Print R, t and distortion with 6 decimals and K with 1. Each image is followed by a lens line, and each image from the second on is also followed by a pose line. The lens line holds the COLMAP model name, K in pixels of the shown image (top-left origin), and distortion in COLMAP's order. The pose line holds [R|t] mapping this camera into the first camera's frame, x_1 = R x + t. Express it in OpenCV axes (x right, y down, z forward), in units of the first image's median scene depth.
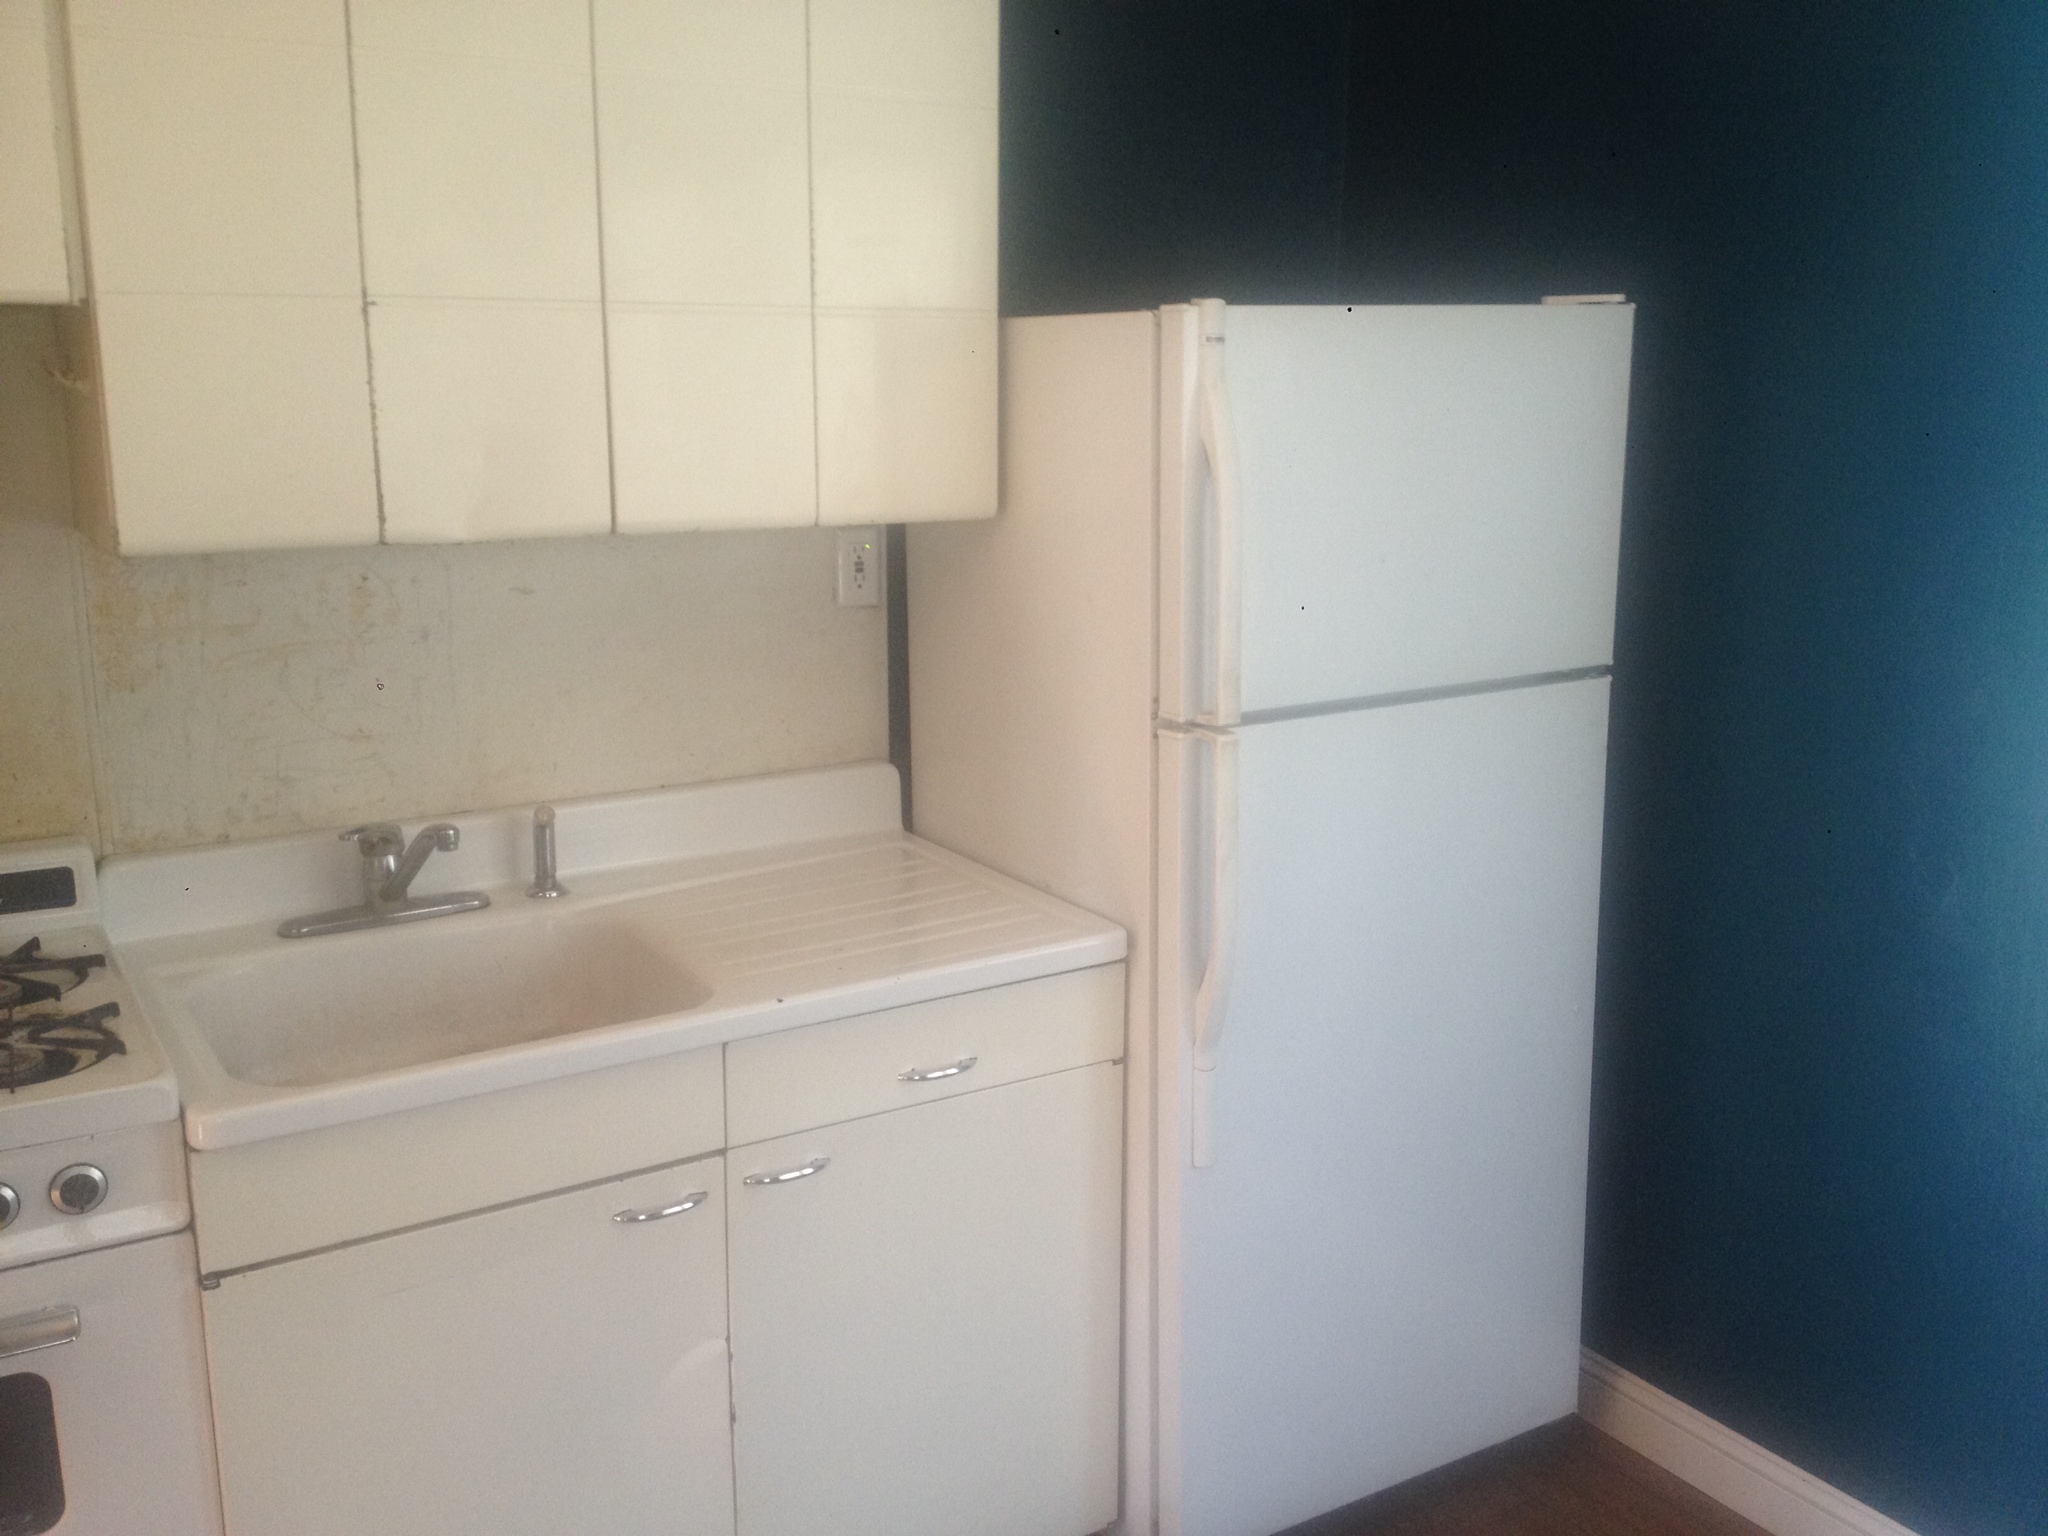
lens RADIAL K [[1956.0, 0, 1024.0], [0, 1956.0, 768.0], [0, 0, 1]] dist [0.154612, -0.161738]
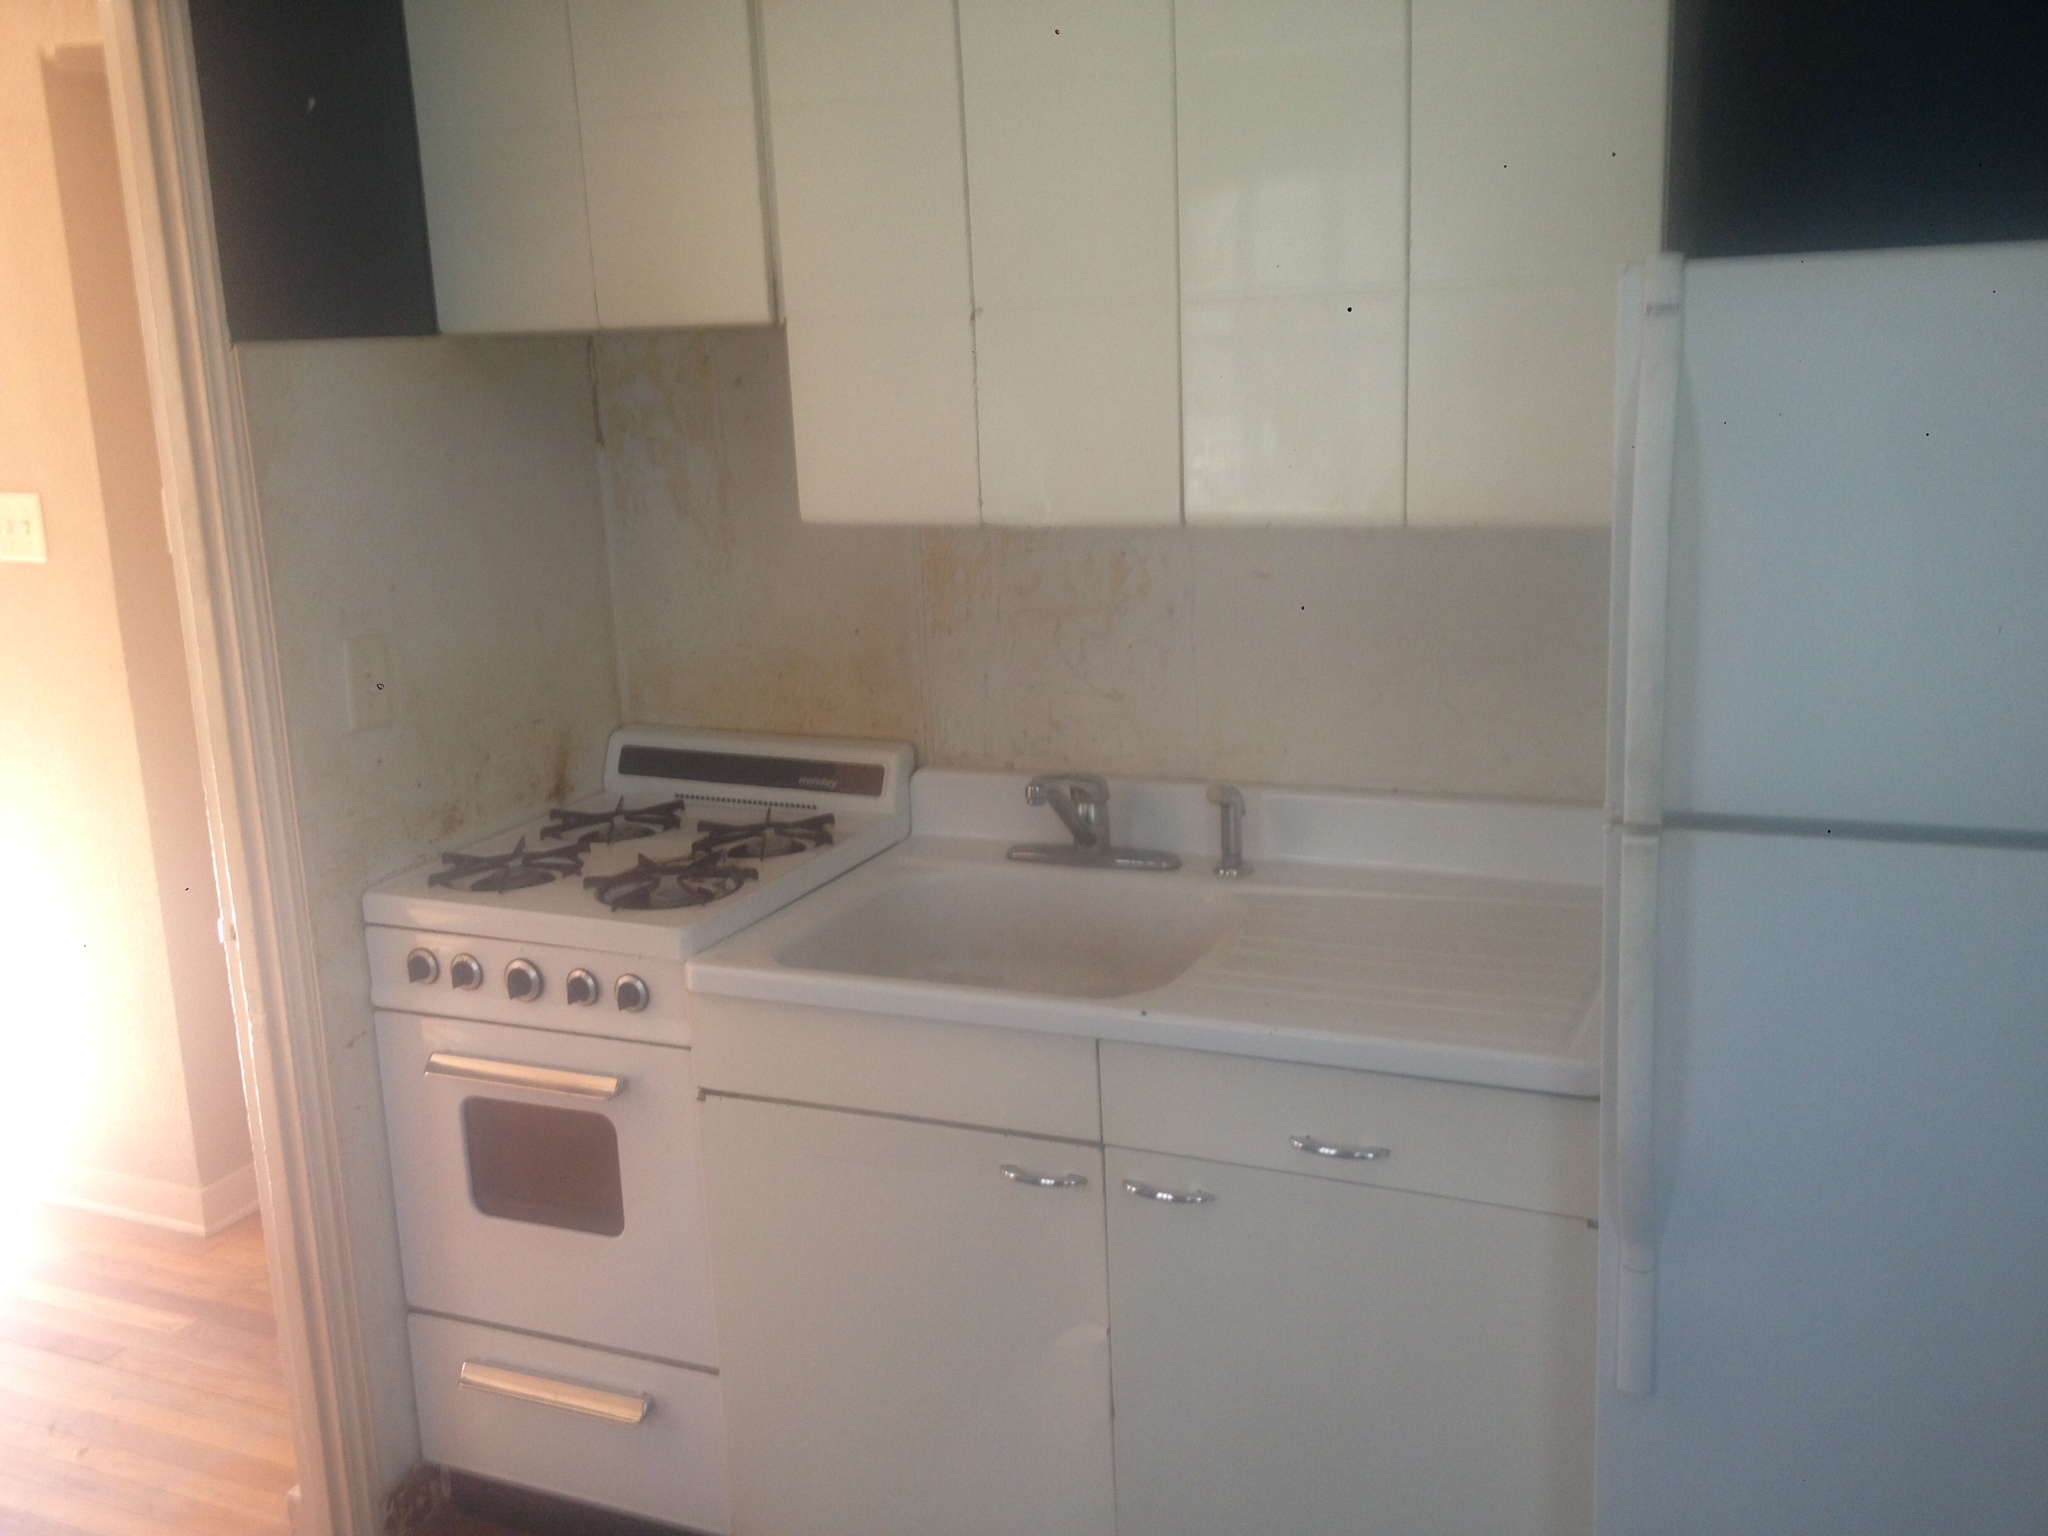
lens RADIAL K [[1956.0, 0, 1024.0], [0, 1956.0, 768.0], [0, 0, 1]] dist [0.154612, -0.161738]
pose [[0.565756, 0.161079, -0.808686, 0.562453], [-0.136969, 0.985467, 0.100468, -0.084517], [0.813117, 0.053924, 0.579597, 0.351740]]
